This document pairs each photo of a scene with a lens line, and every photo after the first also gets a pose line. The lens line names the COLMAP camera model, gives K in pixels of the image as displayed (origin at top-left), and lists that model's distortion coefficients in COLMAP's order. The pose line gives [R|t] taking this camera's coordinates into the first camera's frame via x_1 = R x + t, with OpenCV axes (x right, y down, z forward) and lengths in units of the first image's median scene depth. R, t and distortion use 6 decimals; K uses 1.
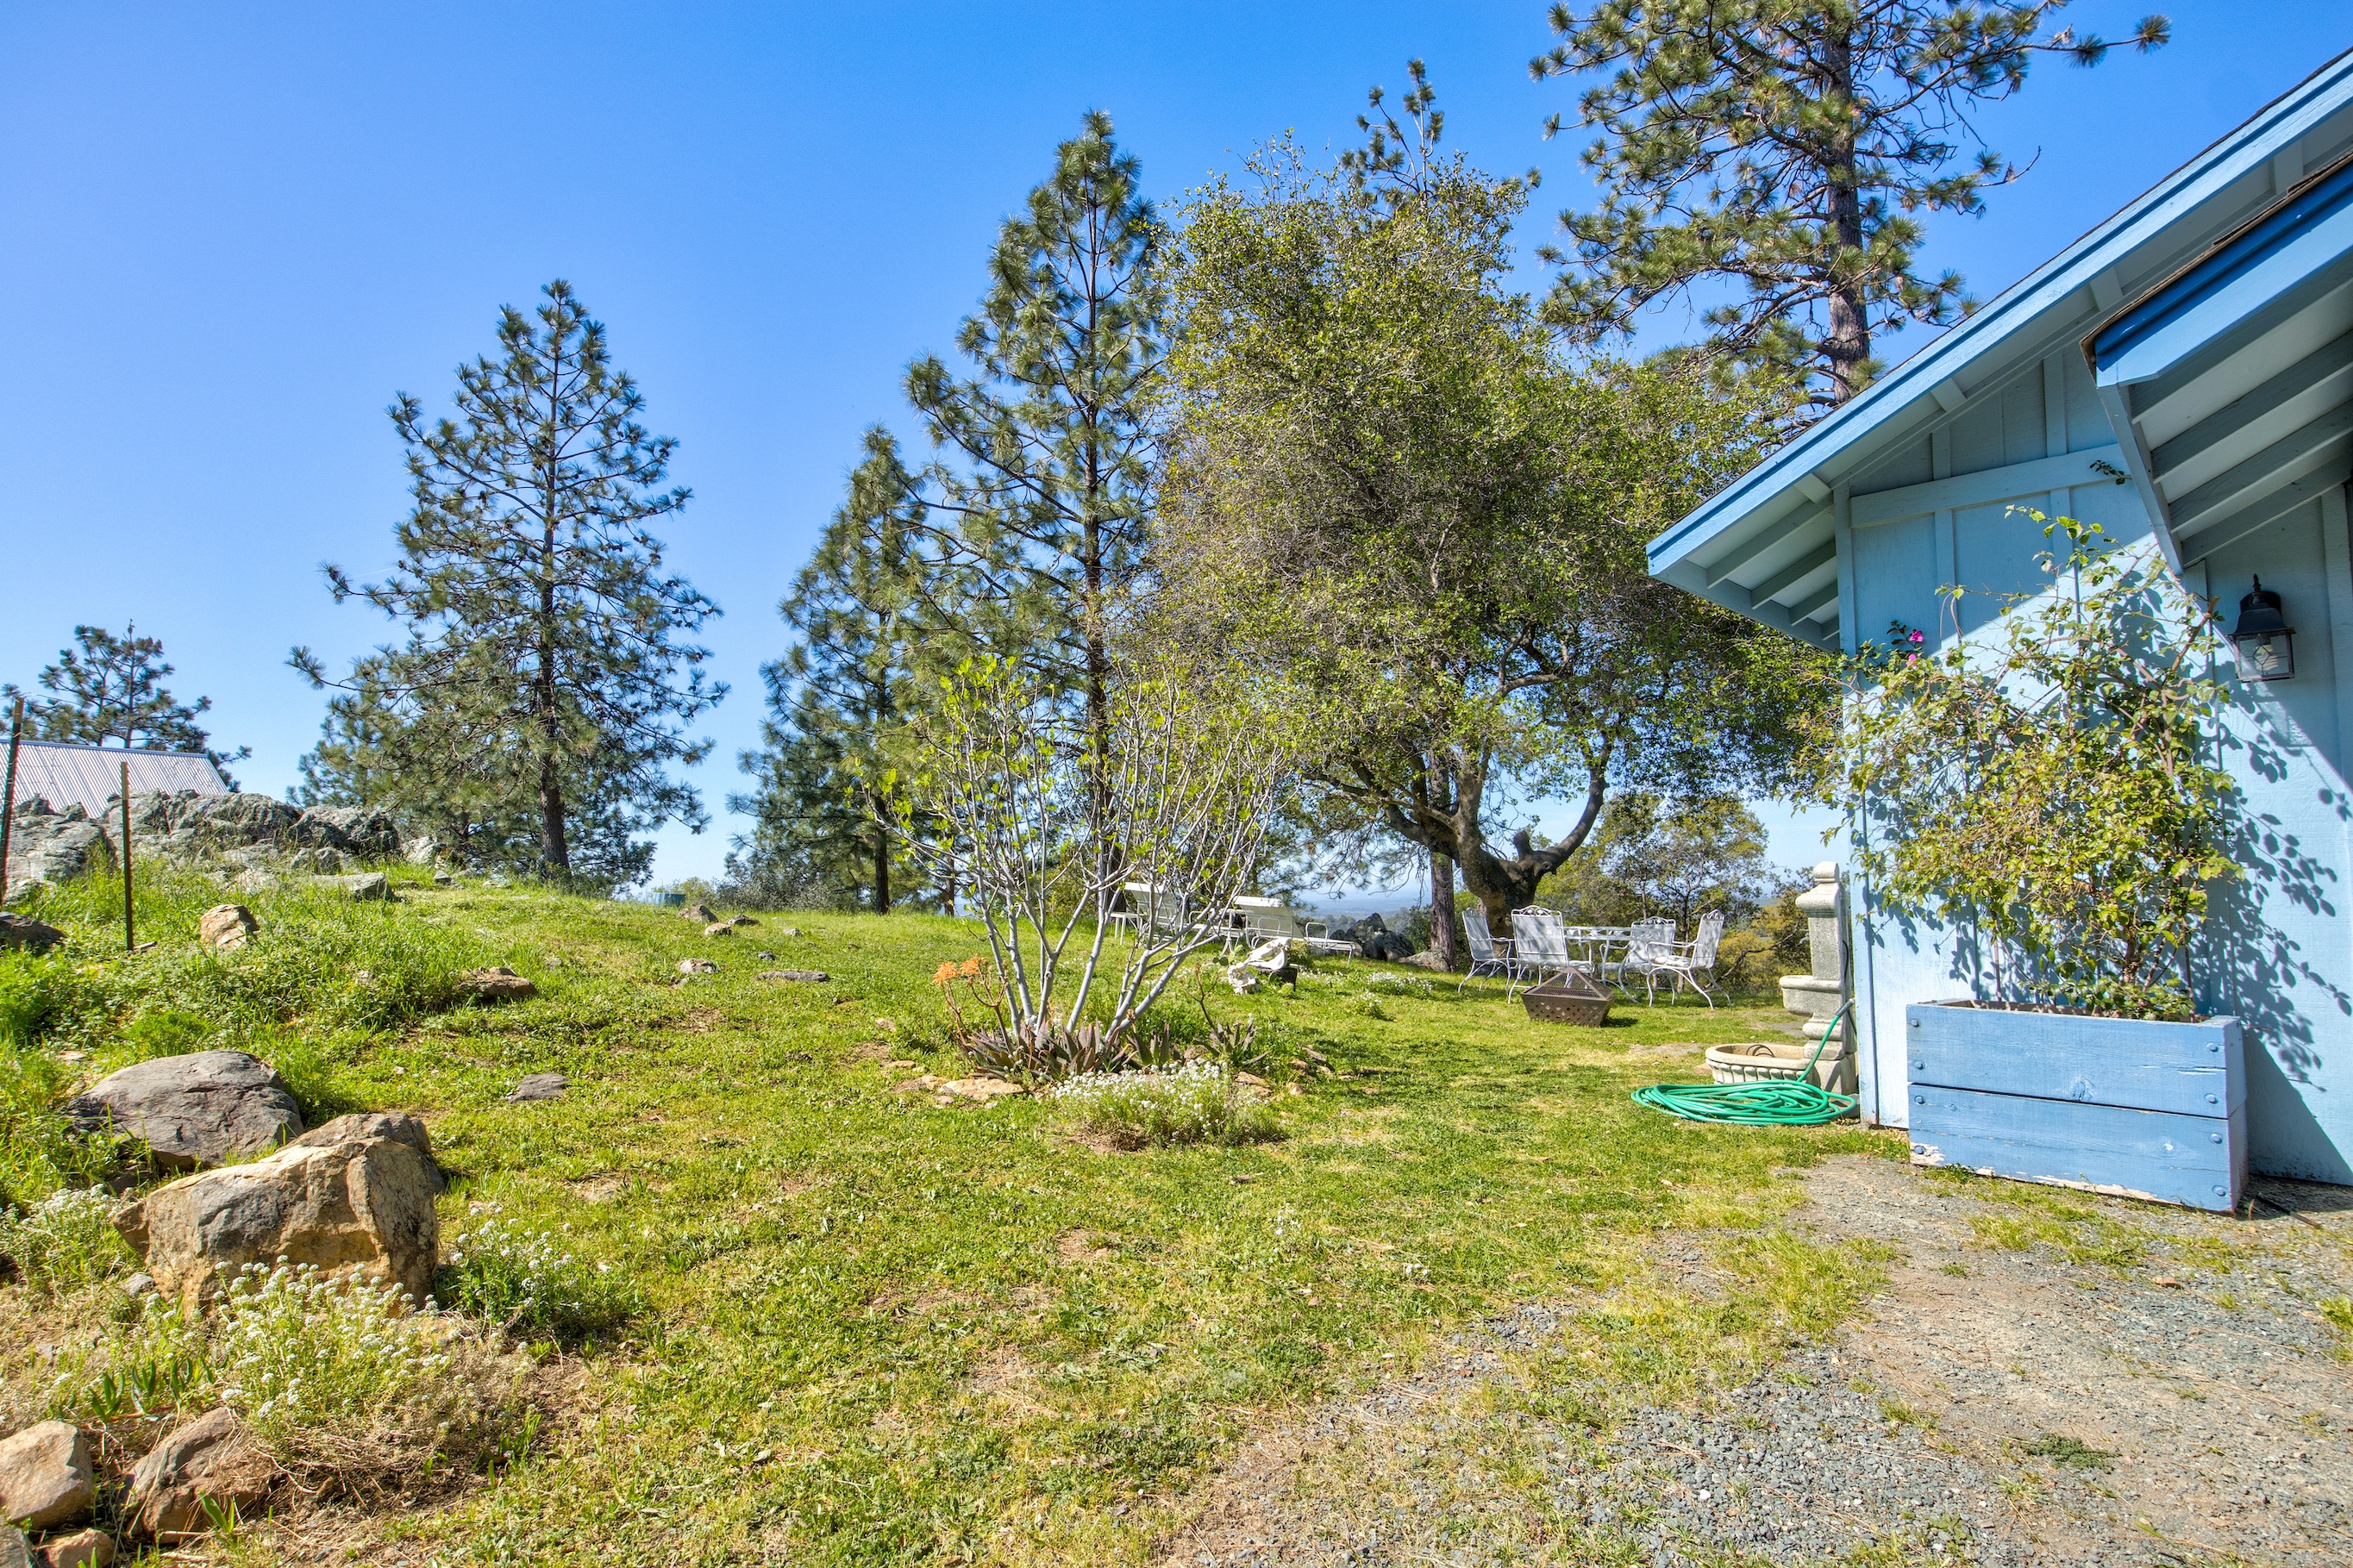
lens RADIAL K [[1174.1, 0, 1165.0], [0, 1174.1, 798.6], [0, 0, 1]] dist [-0.007128, 0.000749]
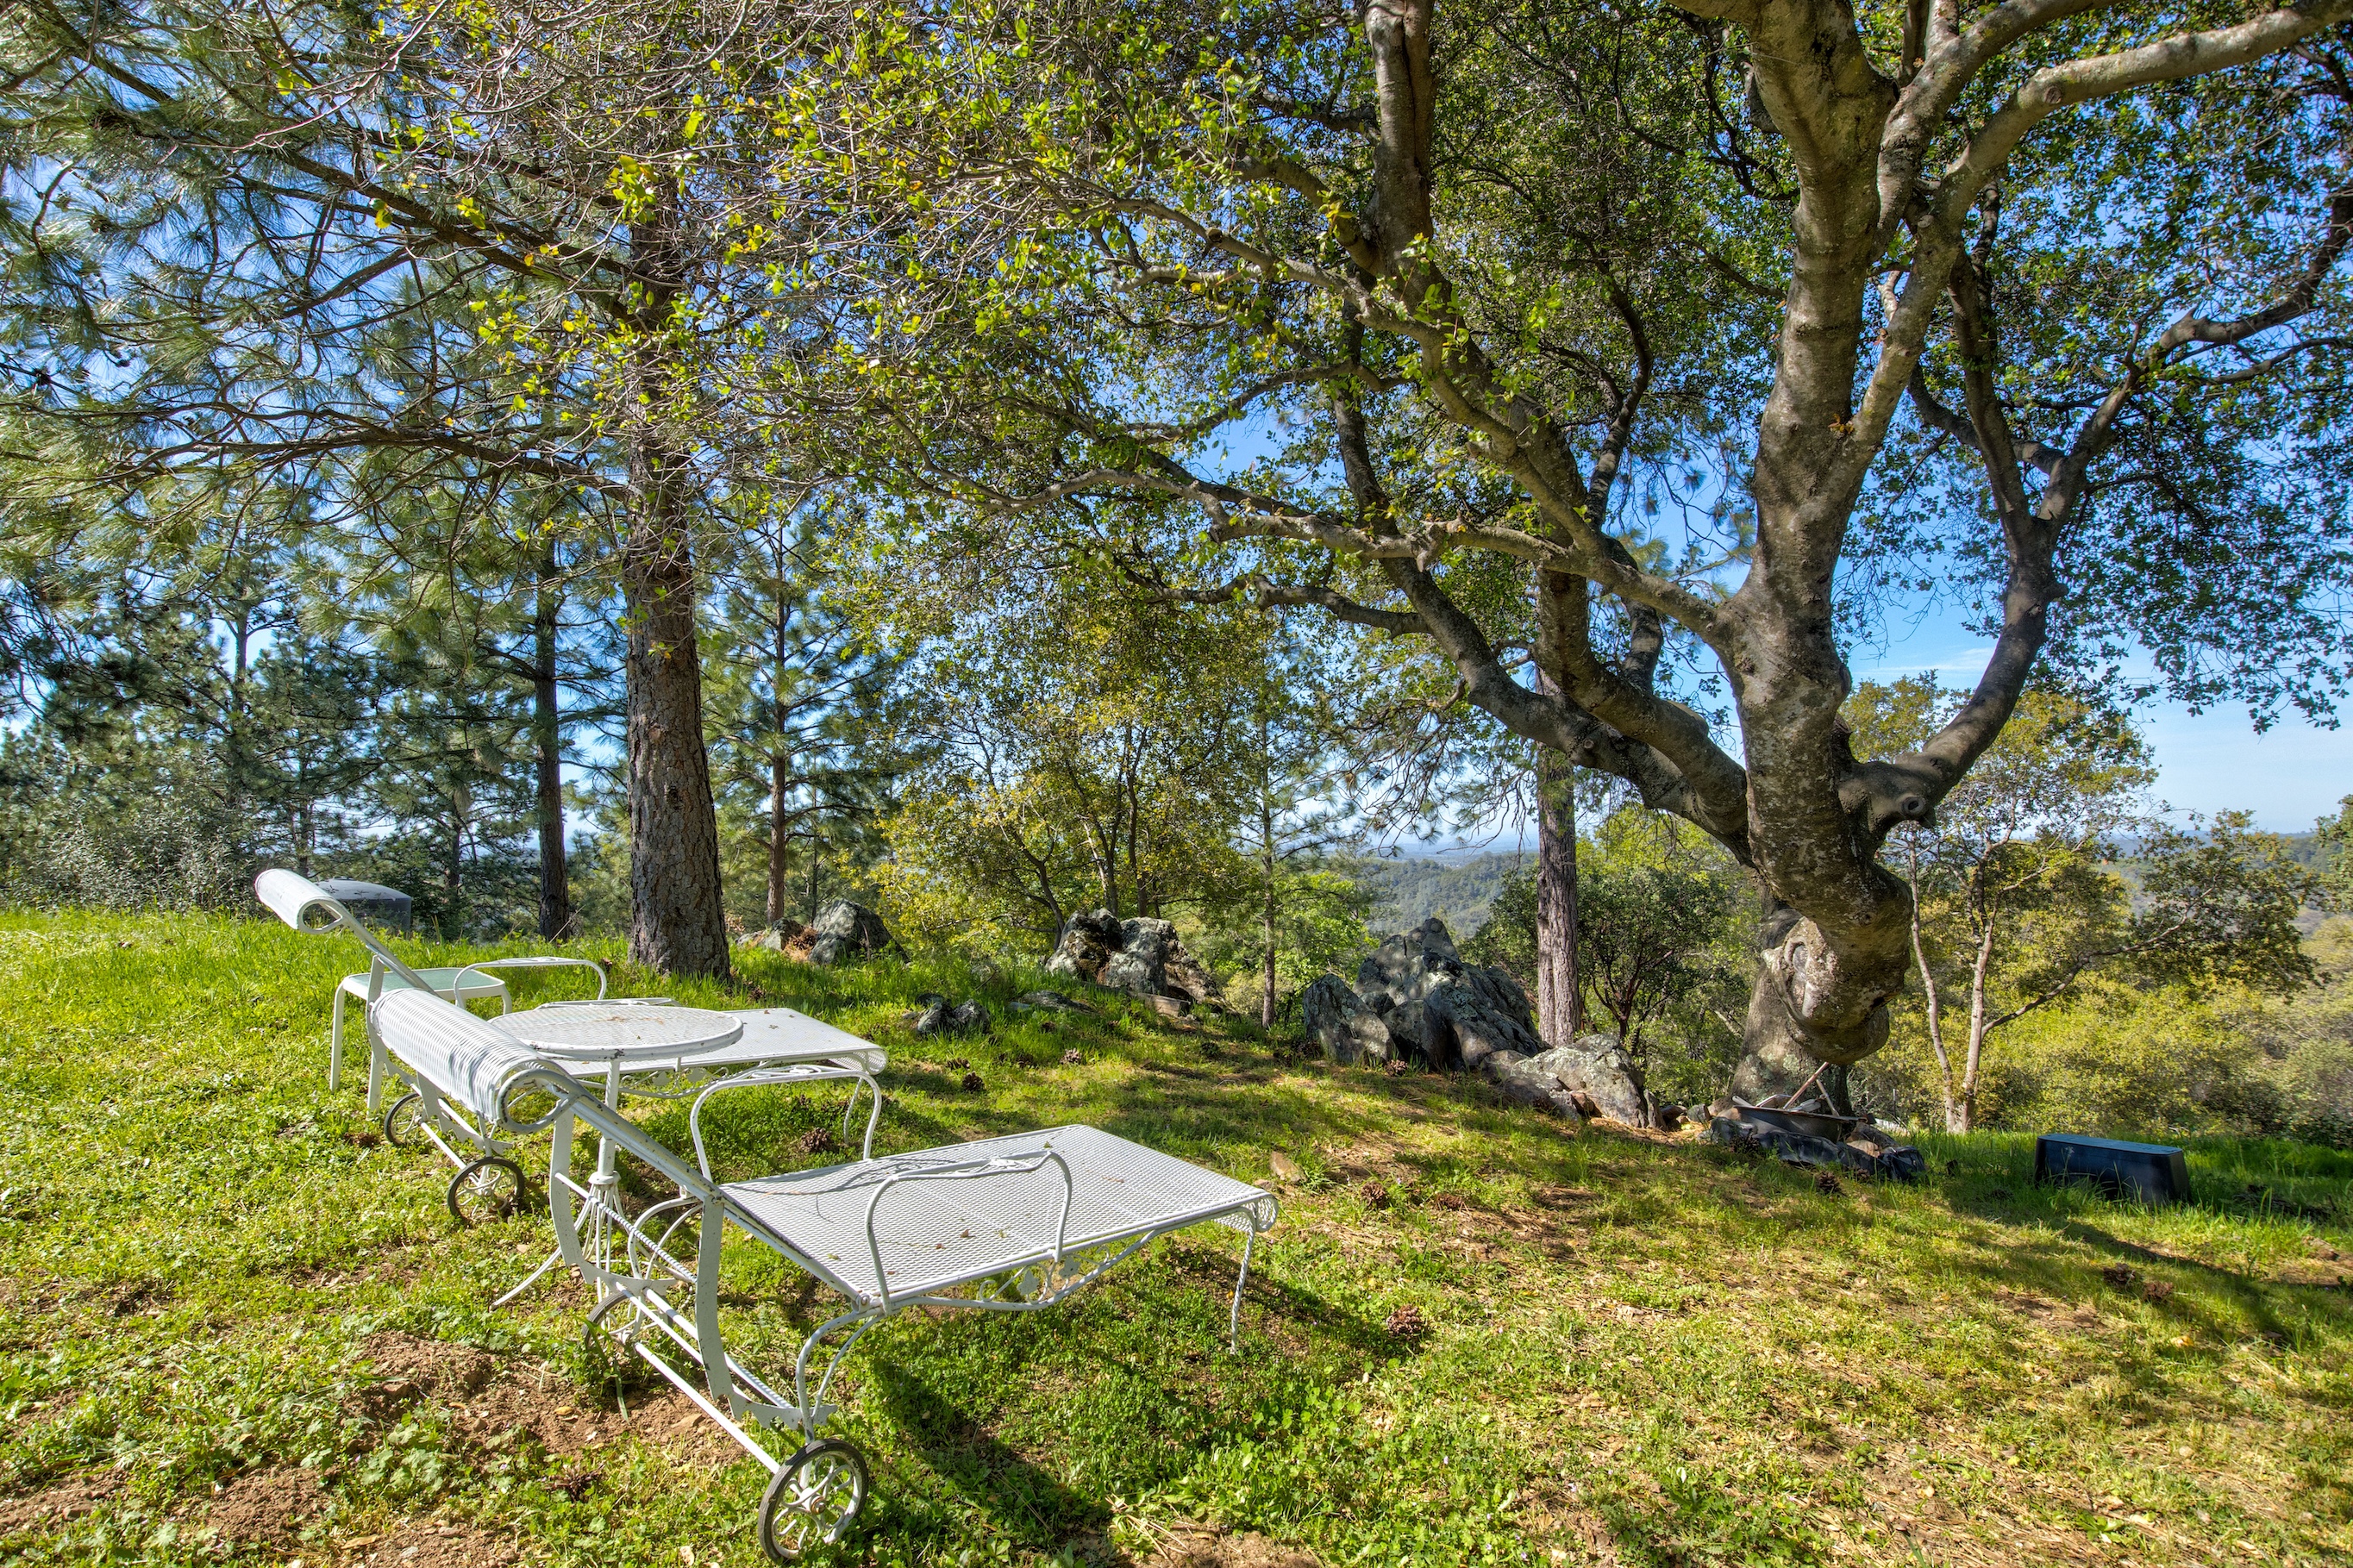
lens RADIAL K [[1174.1, 0, 1165.0], [0, 1174.1, 798.6], [0, 0, 1]] dist [-0.007128, 0.000749]
pose [[0.997783, -0.003196, -0.066478, 0.205821], [0.006411, 0.998817, 0.048210, 0.063740], [0.066246, -0.048529, 0.996623, 1.071264]]
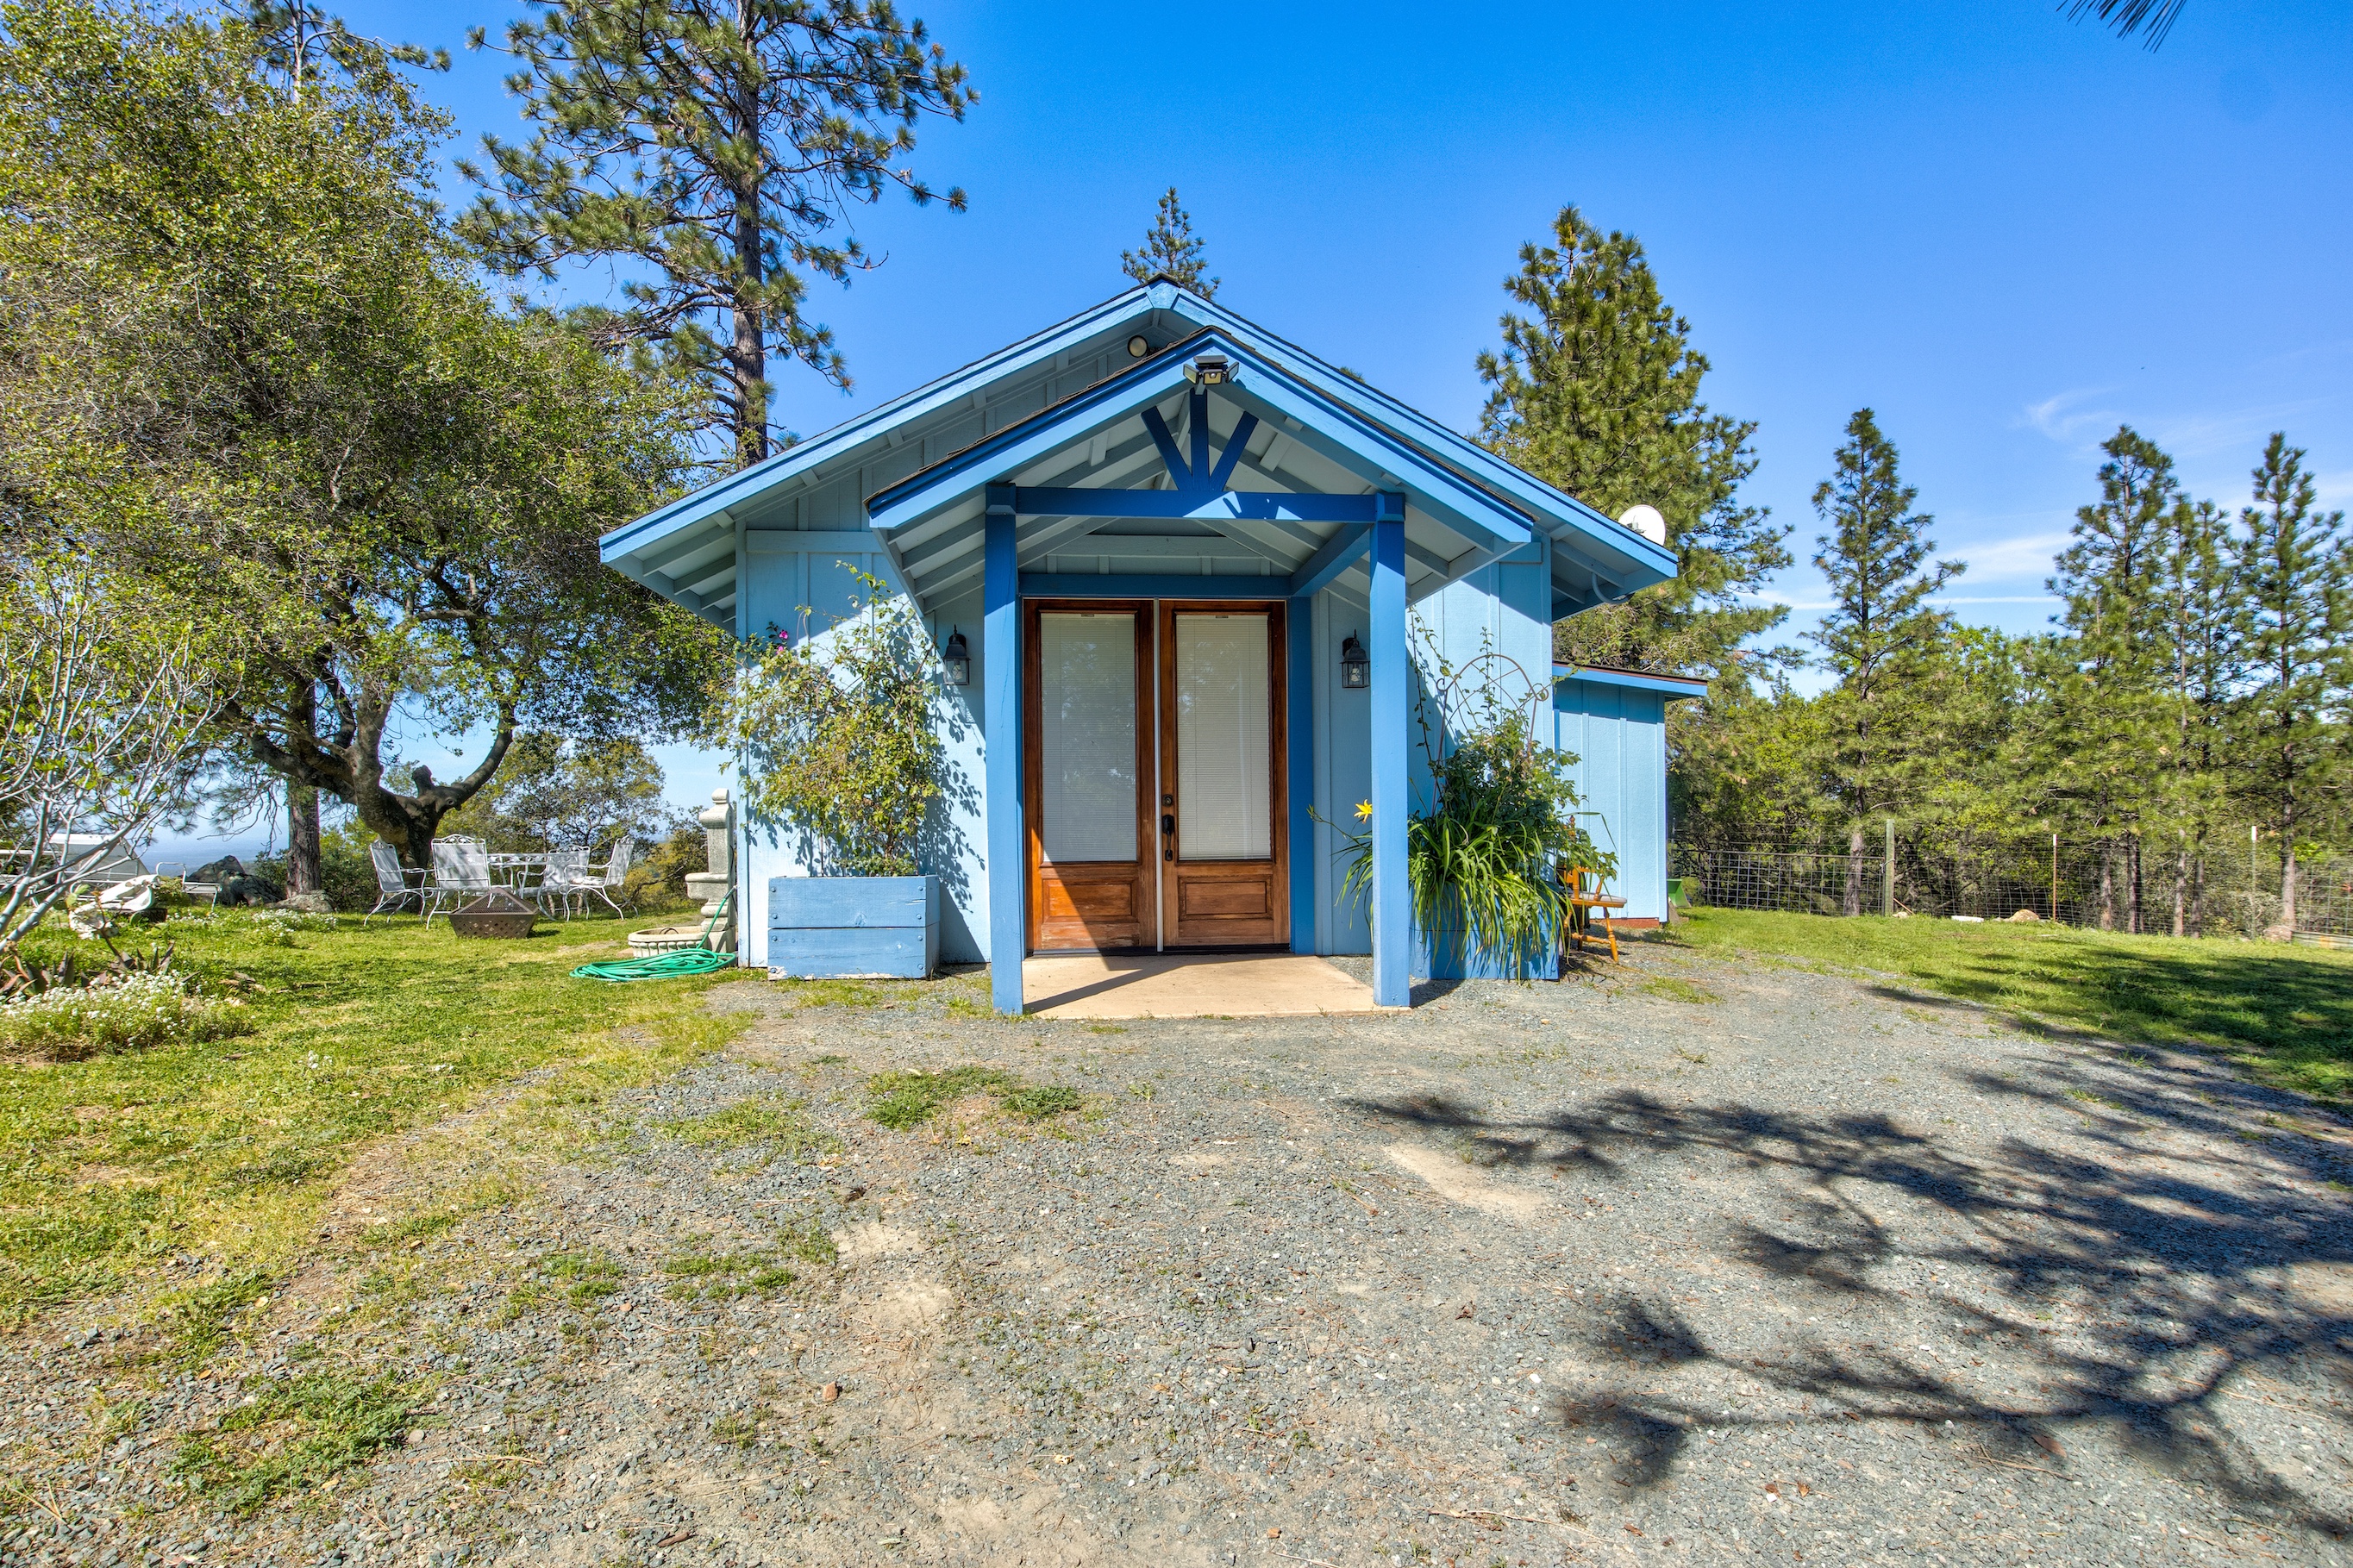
lens RADIAL K [[1174.1, 0, 1165.0], [0, 1174.1, 798.6], [0, 0, 1]] dist [-0.007128, 0.000749]
pose [[0.635349, 0.005570, 0.772205, -0.090309], [-0.042527, 0.998709, 0.027786, 0.003035], [-0.771053, -0.050494, 0.634766, -0.149221]]
